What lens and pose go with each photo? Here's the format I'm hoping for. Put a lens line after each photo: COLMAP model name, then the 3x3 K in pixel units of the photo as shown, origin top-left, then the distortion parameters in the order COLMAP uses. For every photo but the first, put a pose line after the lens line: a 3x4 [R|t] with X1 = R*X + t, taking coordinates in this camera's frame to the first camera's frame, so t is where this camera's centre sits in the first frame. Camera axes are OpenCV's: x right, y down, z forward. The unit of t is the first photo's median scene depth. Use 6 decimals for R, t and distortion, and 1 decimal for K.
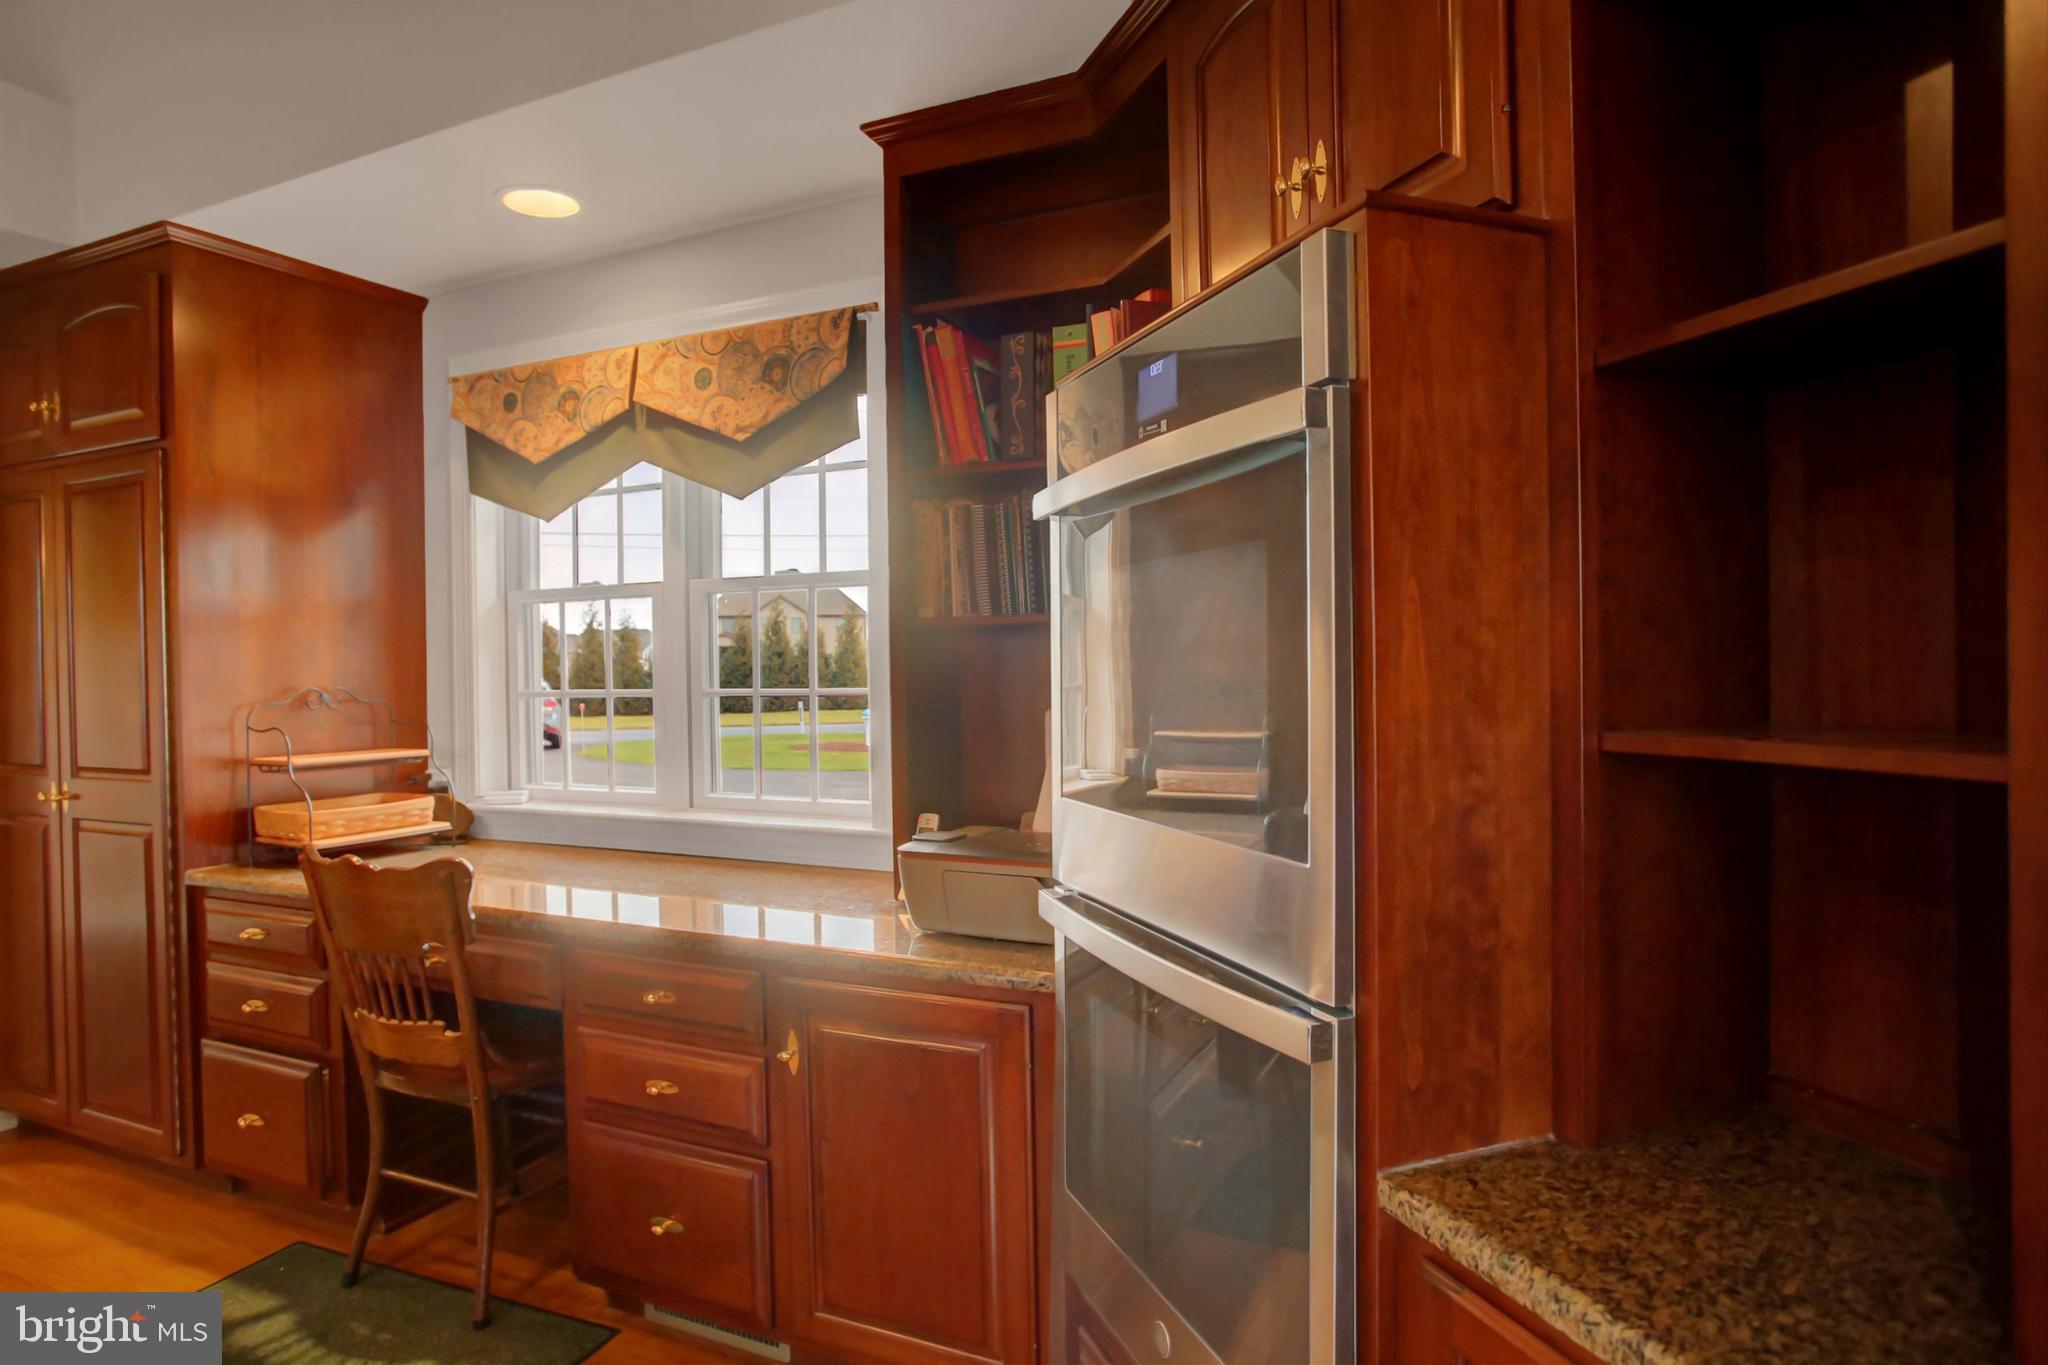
lens RADIAL K [[1016.2, 0, 1020.3], [0, 1016.2, 675.6], [0, 0, 1]] dist [-0.061661, 0.023477]
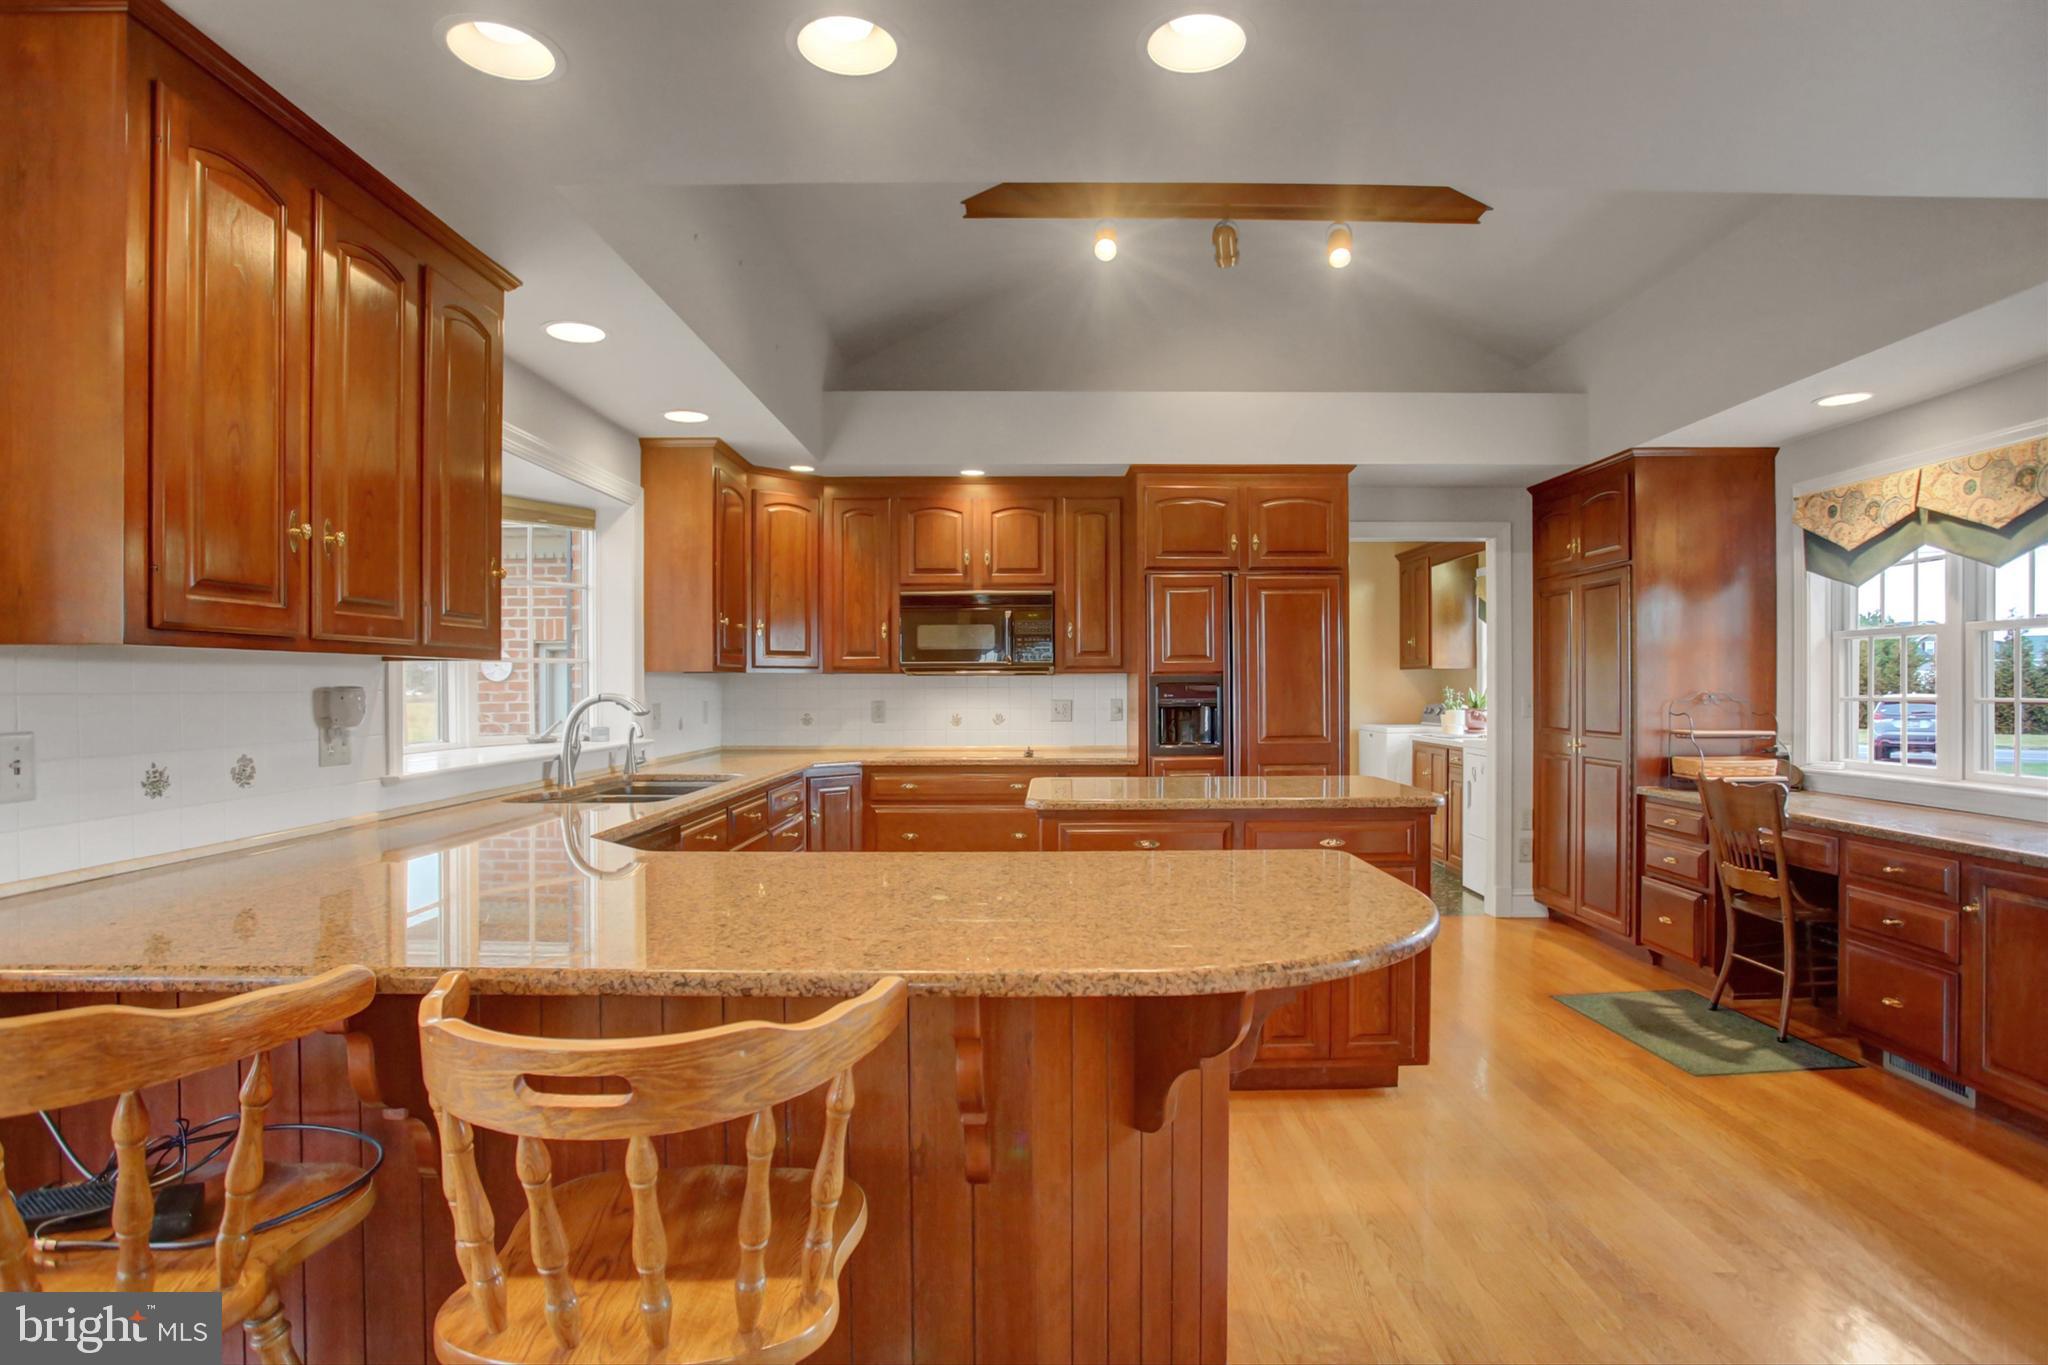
lens RADIAL K [[1029.0, 0, 1043.3], [0, 1029.0, 686.1], [0, 0, 1]] dist [-0.052570, 0.029095]
pose [[0.360454, 0.014398, -0.932666, 0.551524], [-0.013083, 0.999861, 0.010379, -0.001111], [0.932685, 0.008461, 0.360592, -0.765983]]
